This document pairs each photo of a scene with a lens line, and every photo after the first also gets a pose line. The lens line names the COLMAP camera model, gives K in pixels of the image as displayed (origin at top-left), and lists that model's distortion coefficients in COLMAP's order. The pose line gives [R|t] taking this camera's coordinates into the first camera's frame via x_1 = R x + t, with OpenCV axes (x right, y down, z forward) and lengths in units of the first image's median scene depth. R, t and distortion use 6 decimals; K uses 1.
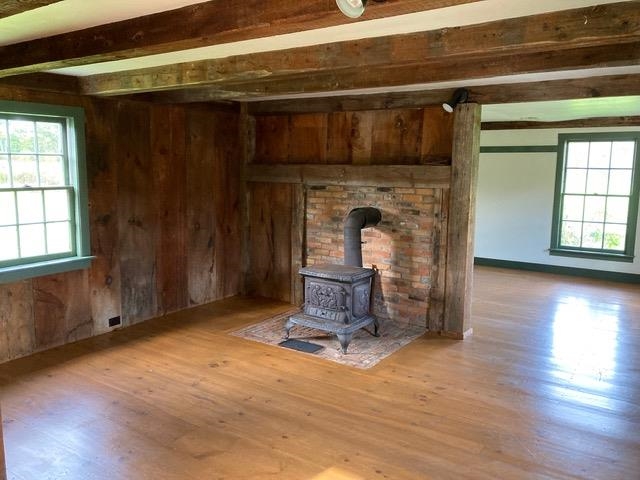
lens RADIAL K [[522.7, 0, 320.0], [0, 522.7, 240.0], [0, 0, 1]] dist [0.075235, -0.111419]
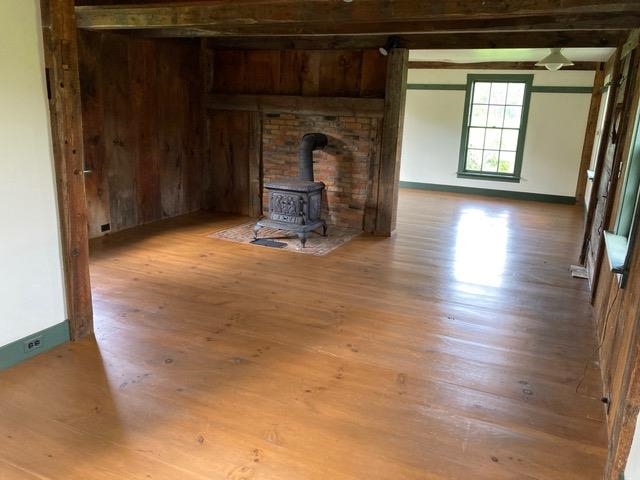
lens RADIAL K [[524.9, 0, 320.0], [0, 524.9, 240.0], [0, 0, 1]] dist [0.099146, -0.252954]
pose [[0.987782, -0.017356, 0.154874, -0.095587], [-0.001288, 0.992836, 0.119480, 0.038148], [-0.155838, -0.118220, 0.980683, -0.230158]]
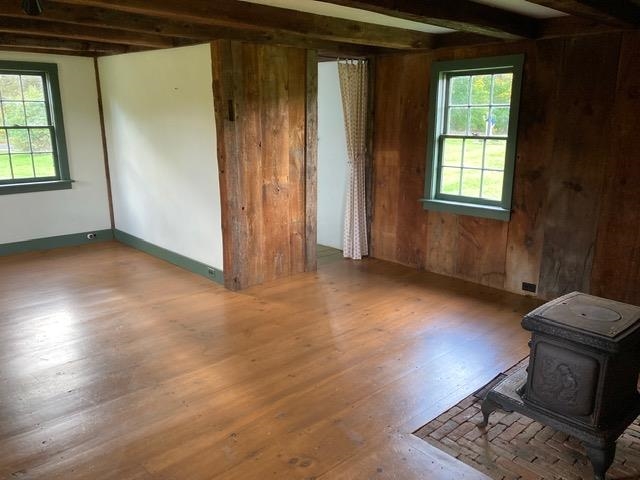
lens RADIAL K [[522.7, 0, 320.0], [0, 522.7, 240.0], [0, 0, 1]] dist [0.075235, -0.111419]
pose [[-0.226742, 0.211005, -0.950823, 0.535759], [-0.146930, 0.957666, 0.247562, -0.096432], [0.962808, 0.195838, -0.186140, 0.770958]]
